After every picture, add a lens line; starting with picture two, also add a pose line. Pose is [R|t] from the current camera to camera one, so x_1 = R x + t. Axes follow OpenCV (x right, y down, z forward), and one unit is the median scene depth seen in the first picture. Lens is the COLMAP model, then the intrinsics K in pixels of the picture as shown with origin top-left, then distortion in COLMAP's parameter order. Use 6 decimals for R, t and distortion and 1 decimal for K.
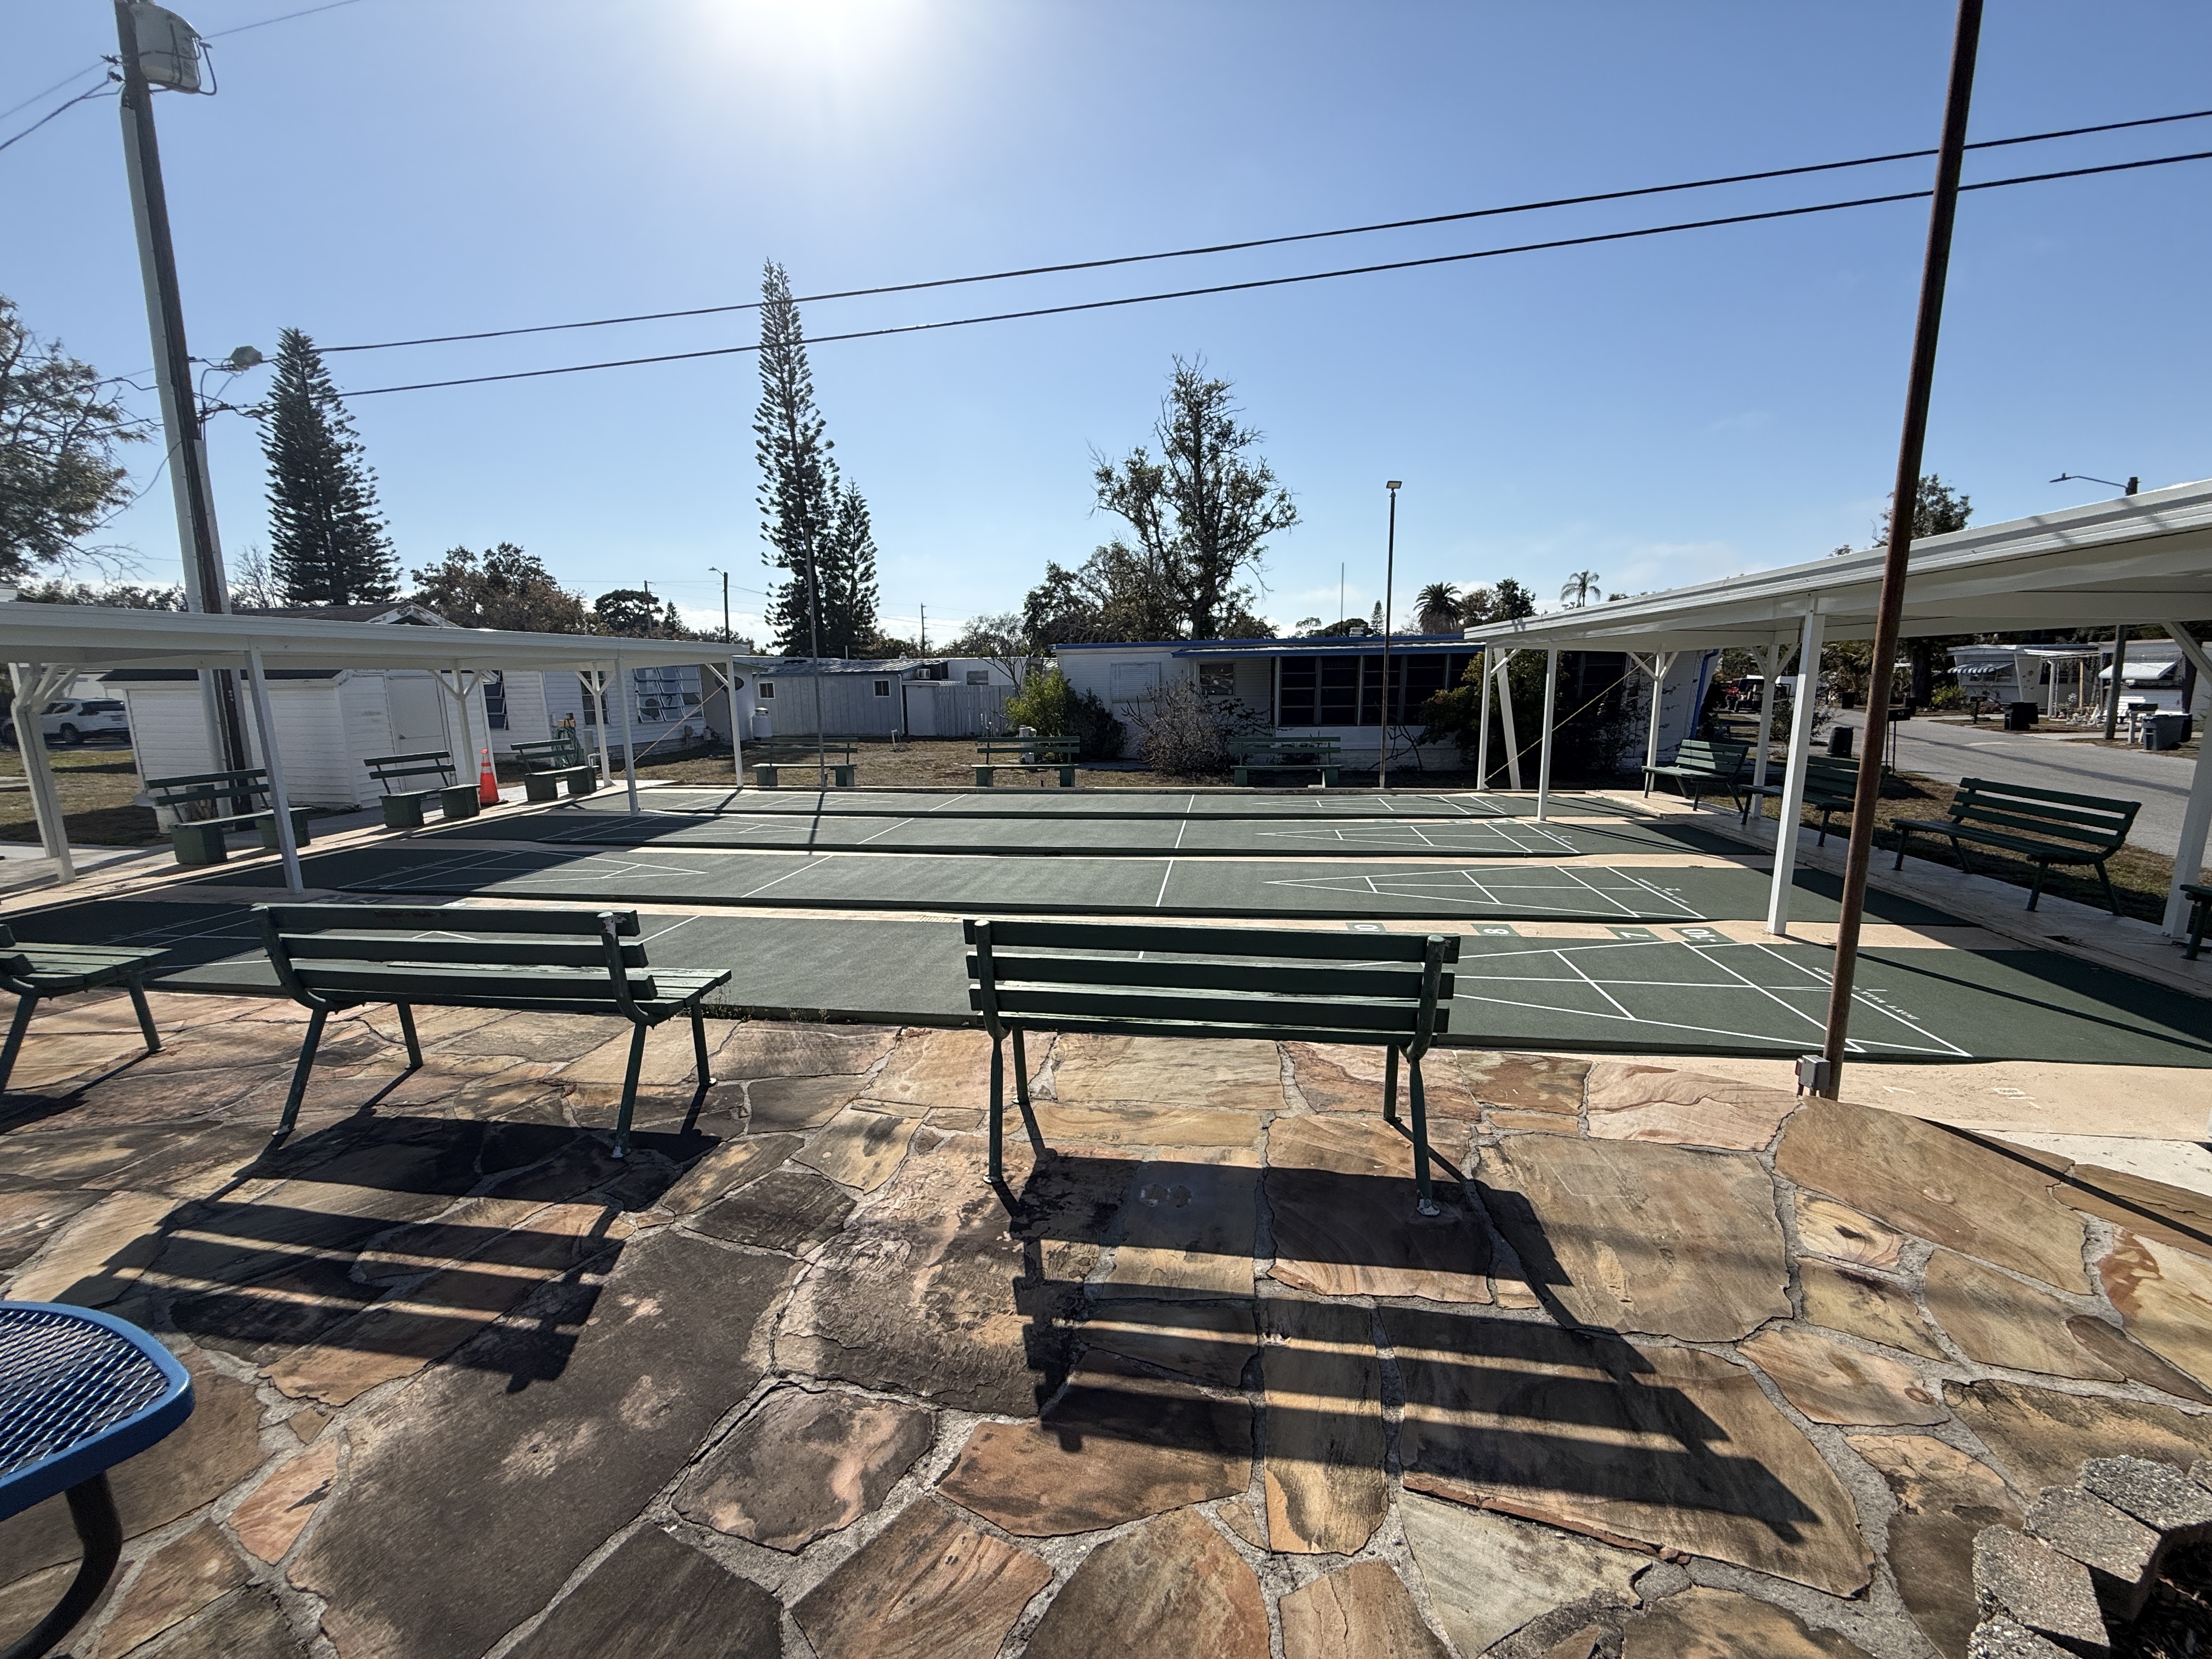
lens RADIAL K [[885.4, 0, 1107.5], [0, 885.4, 823.1], [0, 0, 1]] dist [-0.000340, 0.000490]
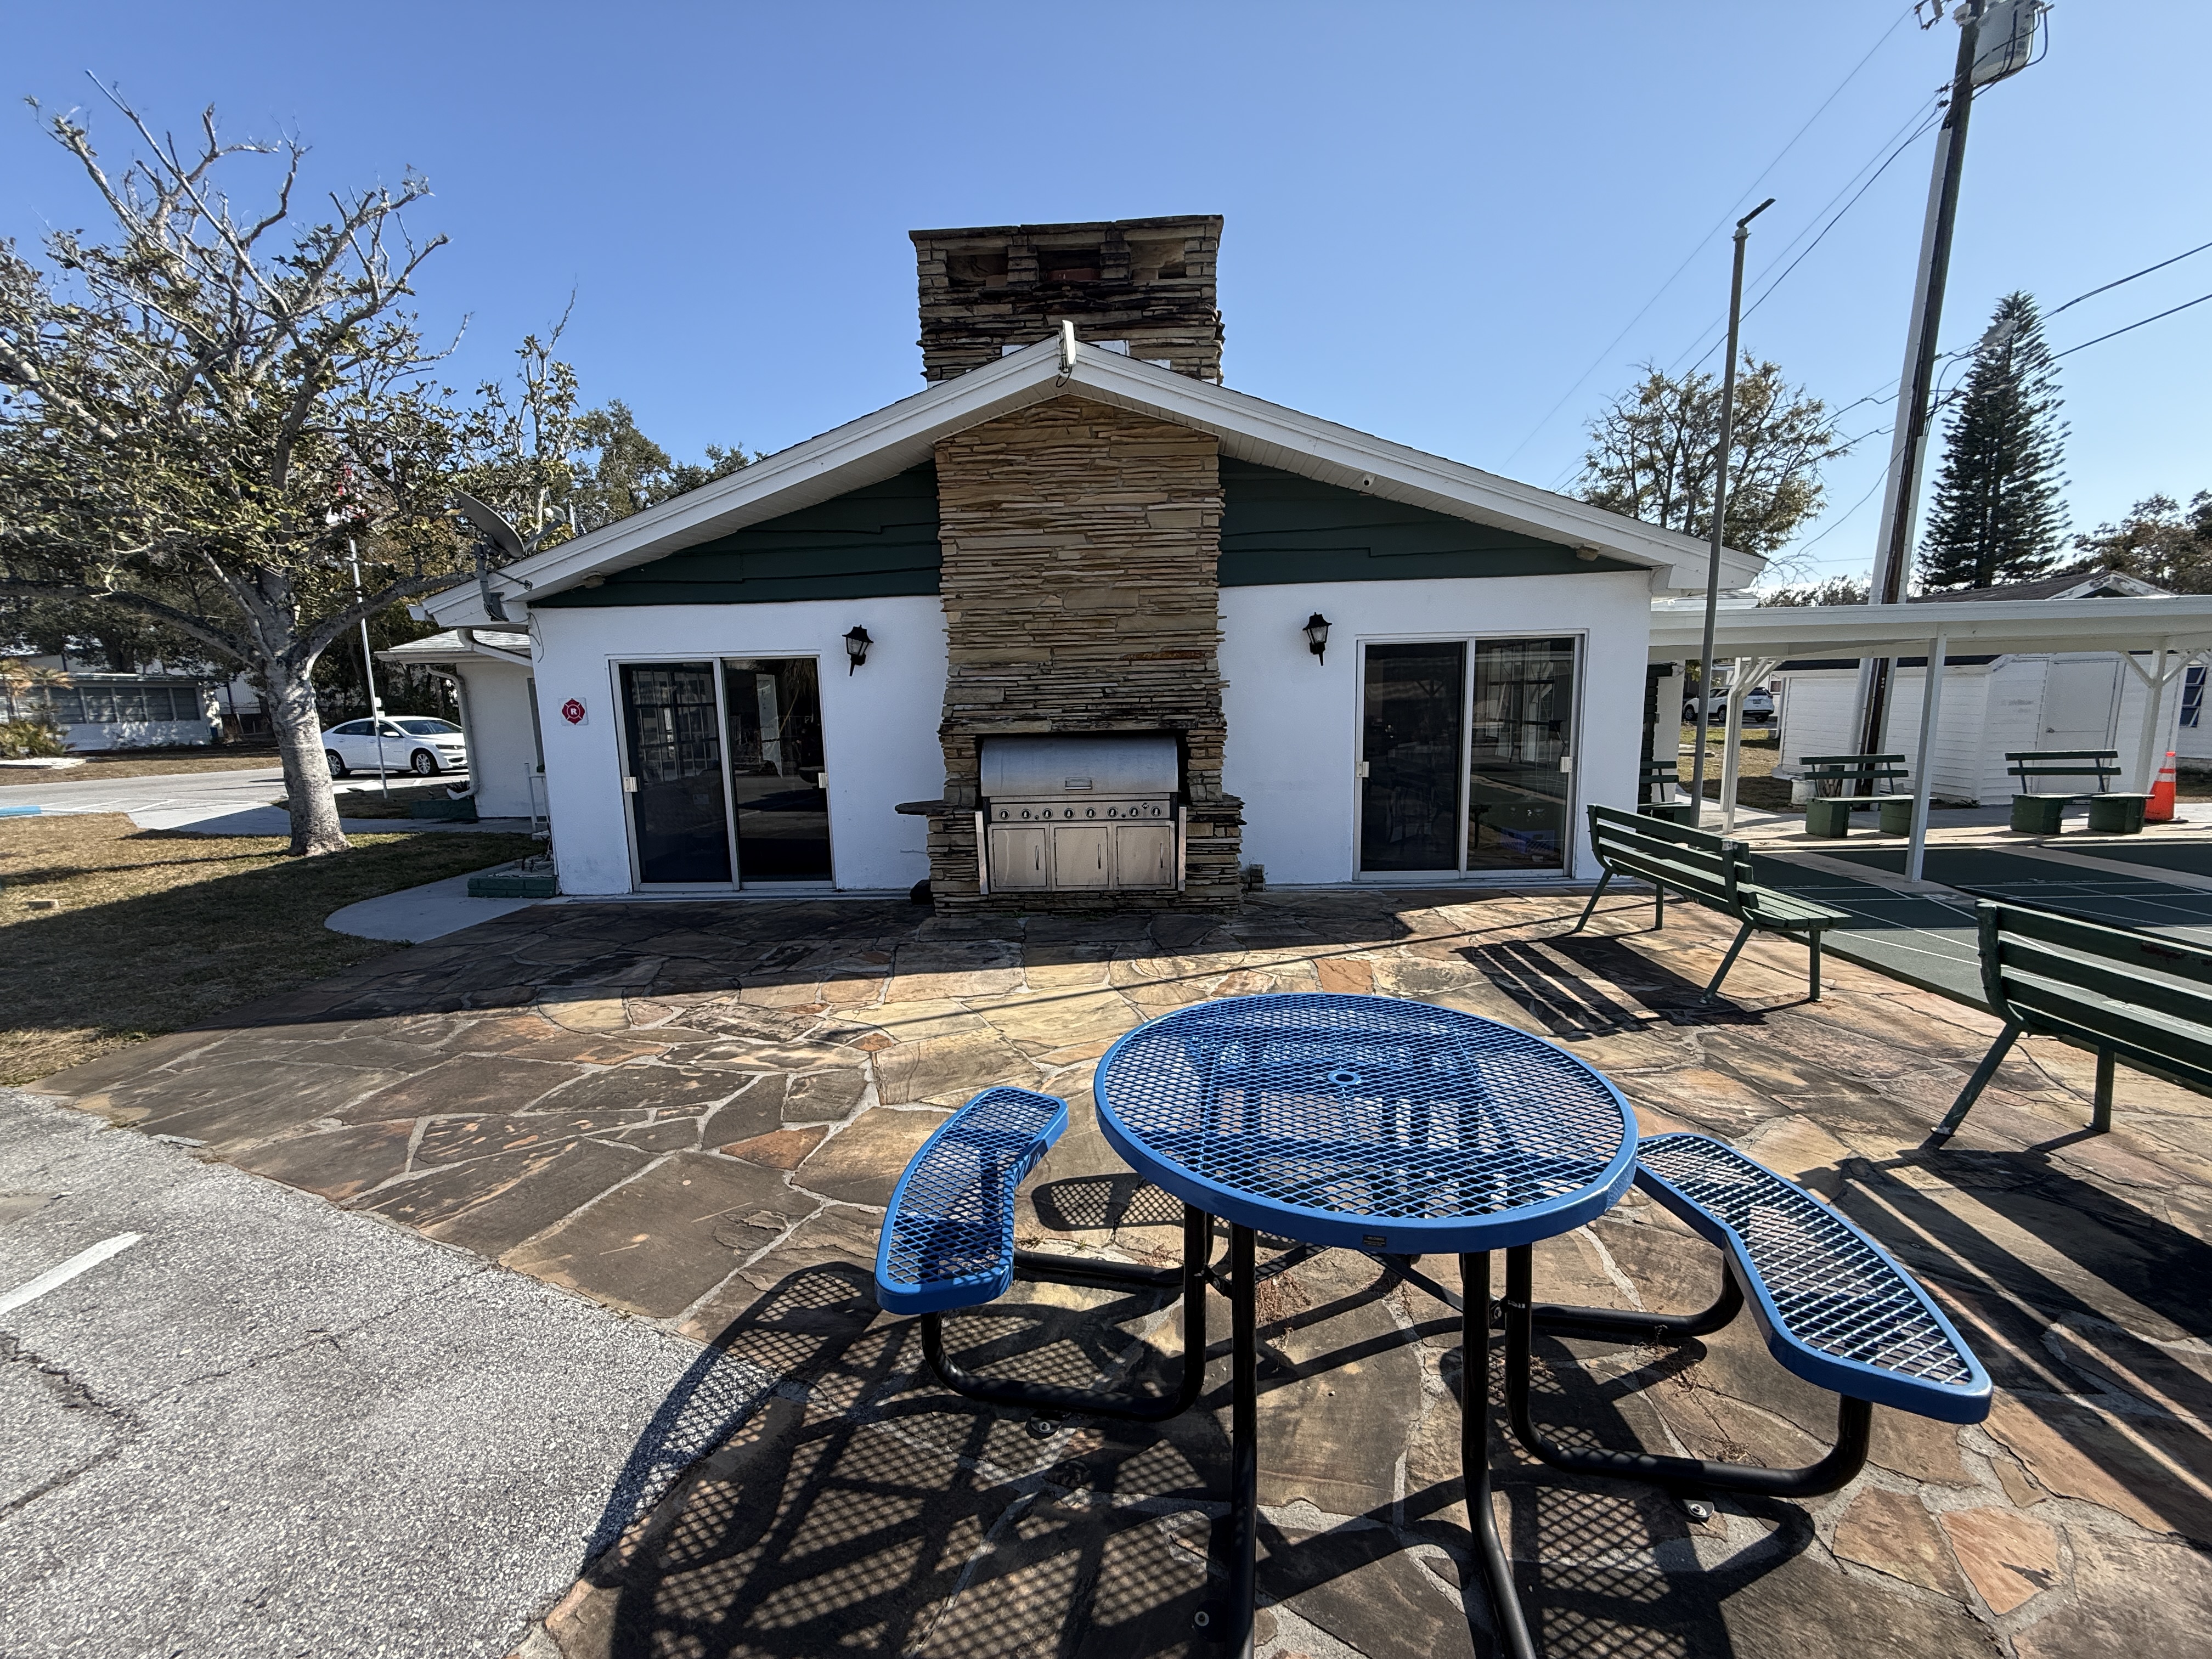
lens RADIAL K [[885.4, 0, 1099.7], [0, 885.4, 818.5], [0, 0, 1]] dist [-0.000340, 0.000490]
pose [[0.103353, 0.149188, -0.983393, -0.037111], [-0.139717, 0.981062, 0.134150, 0.002810], [0.984783, 0.123532, 0.122240, -0.023186]]
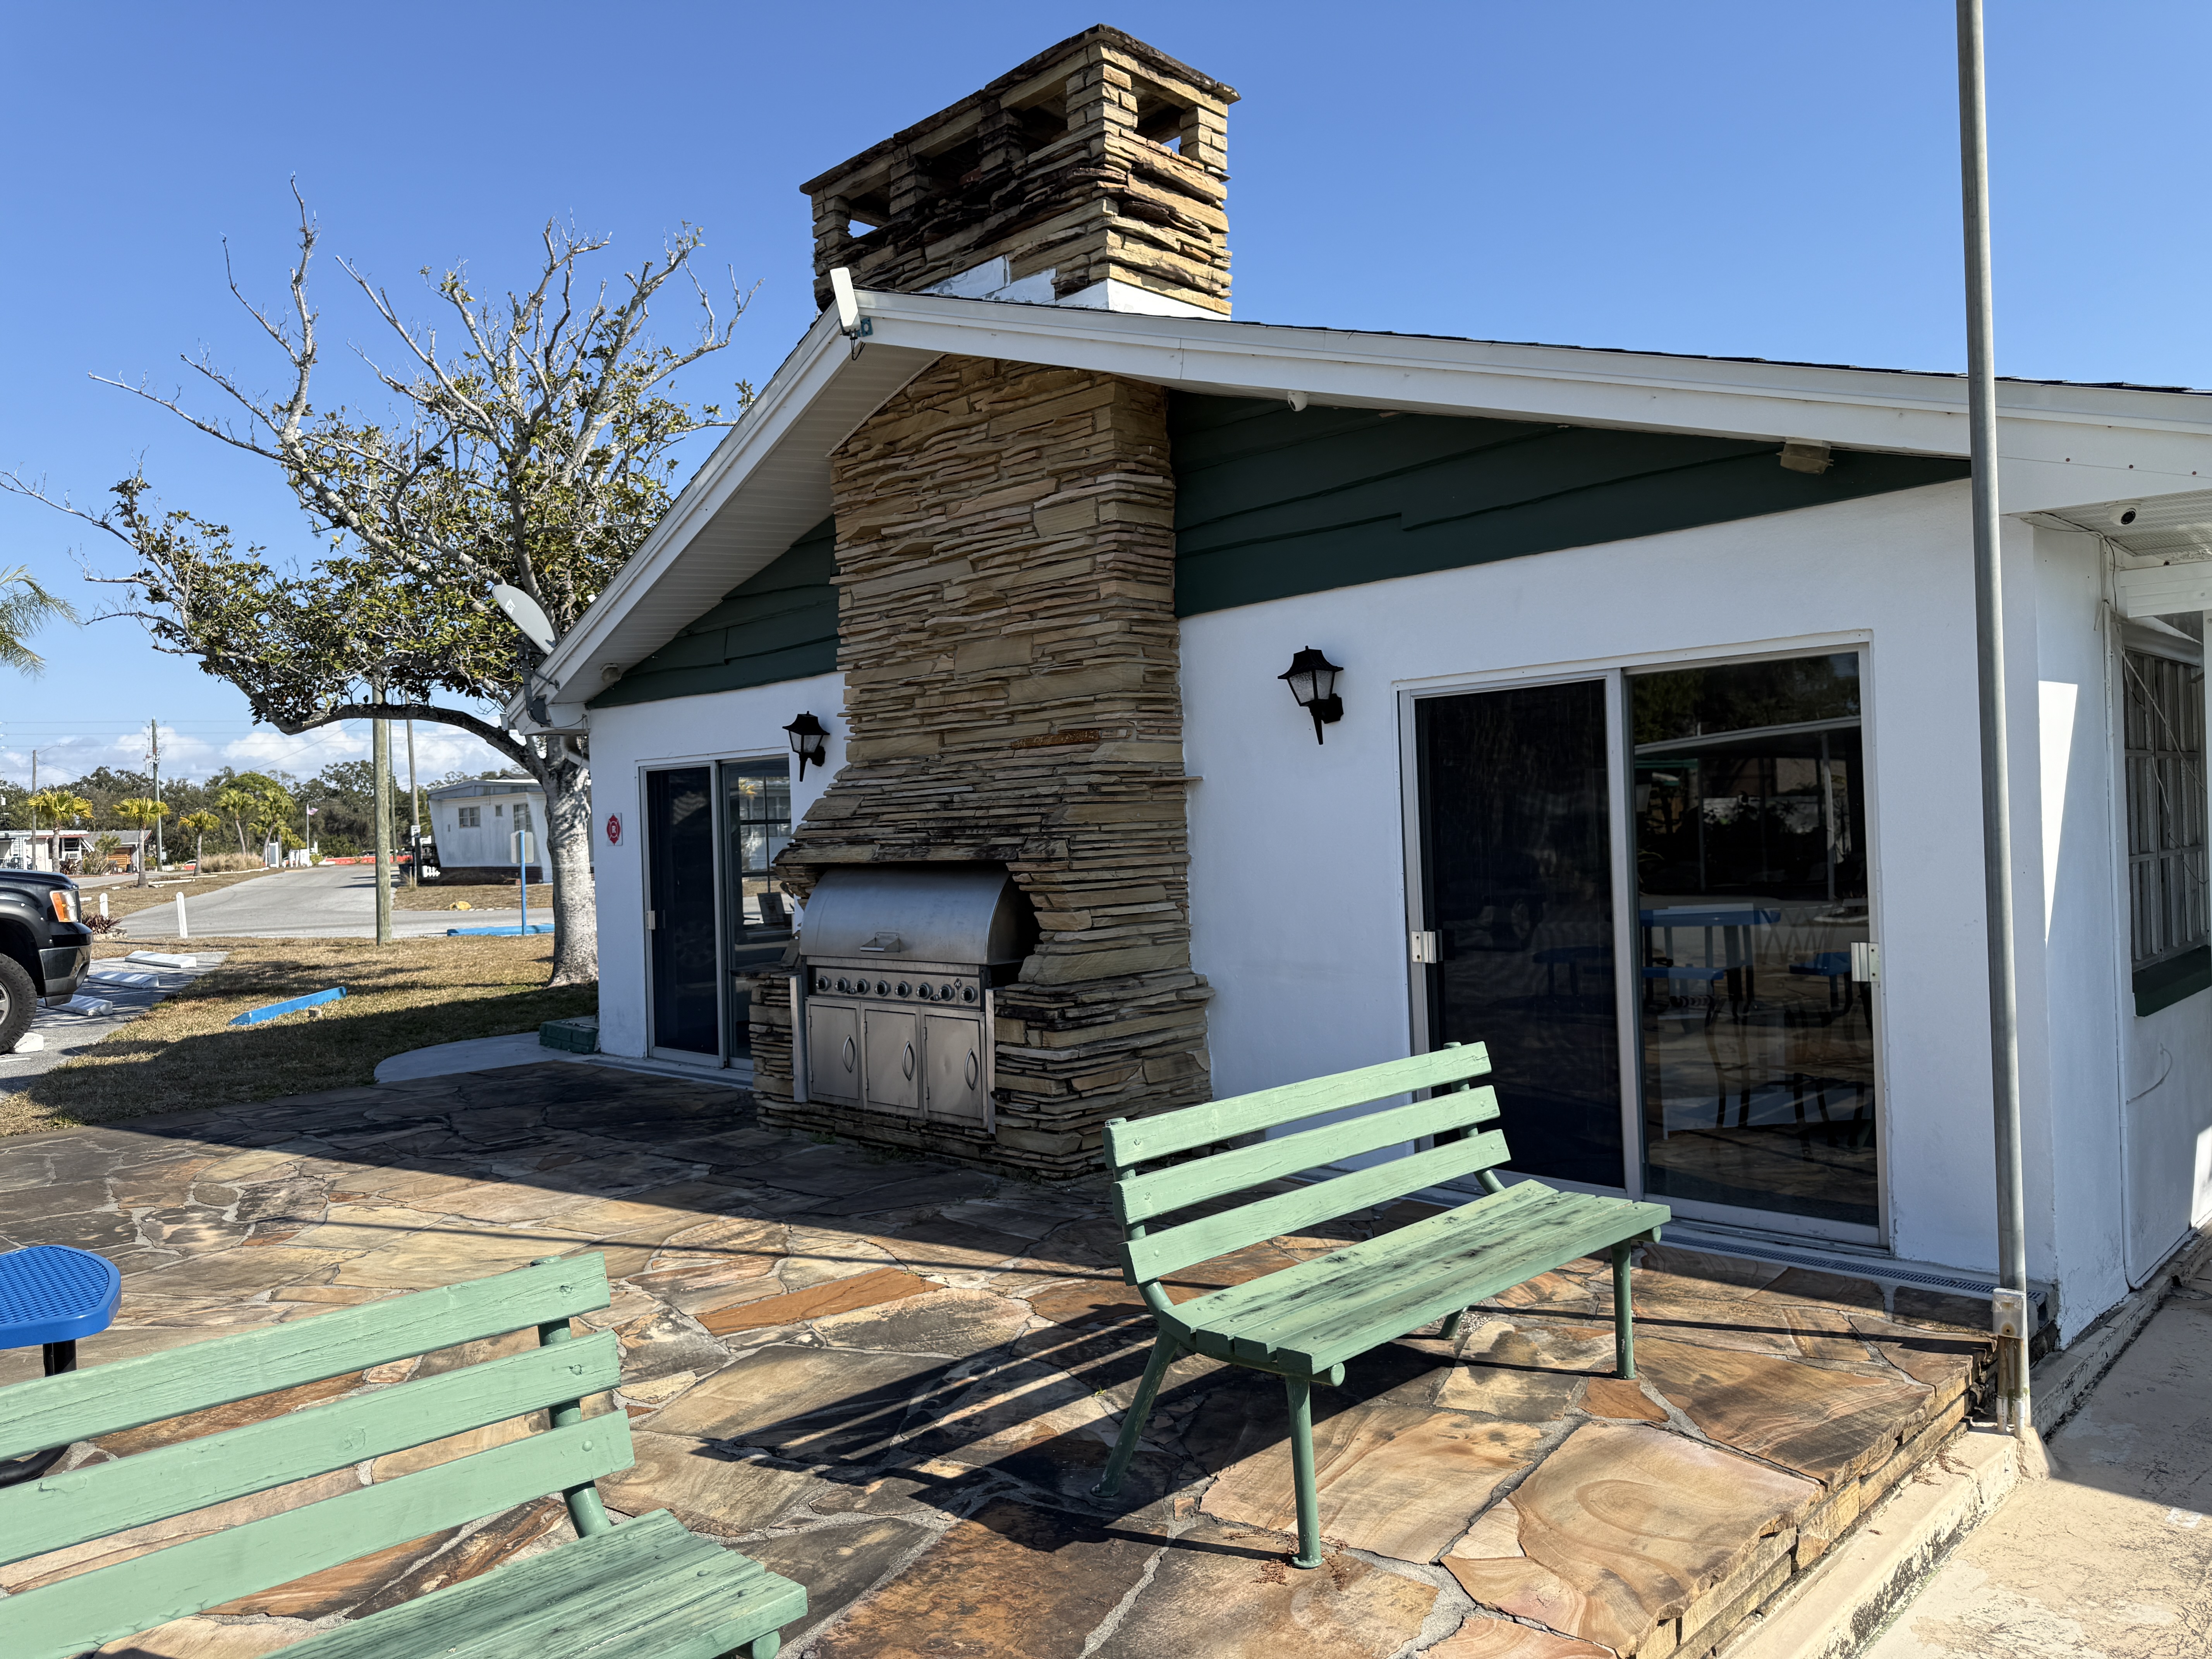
lens RADIAL K [[1534.9, 0, 1097.4], [0, 1534.9, 835.2], [0, 0, 1]] dist [0.051103, -0.041433]
pose [[-0.586825, 0.040901, -0.808680, -0.149538], [-0.089565, 0.989316, 0.115031, -0.072261], [0.804745, 0.139933, -0.576892, 0.504602]]
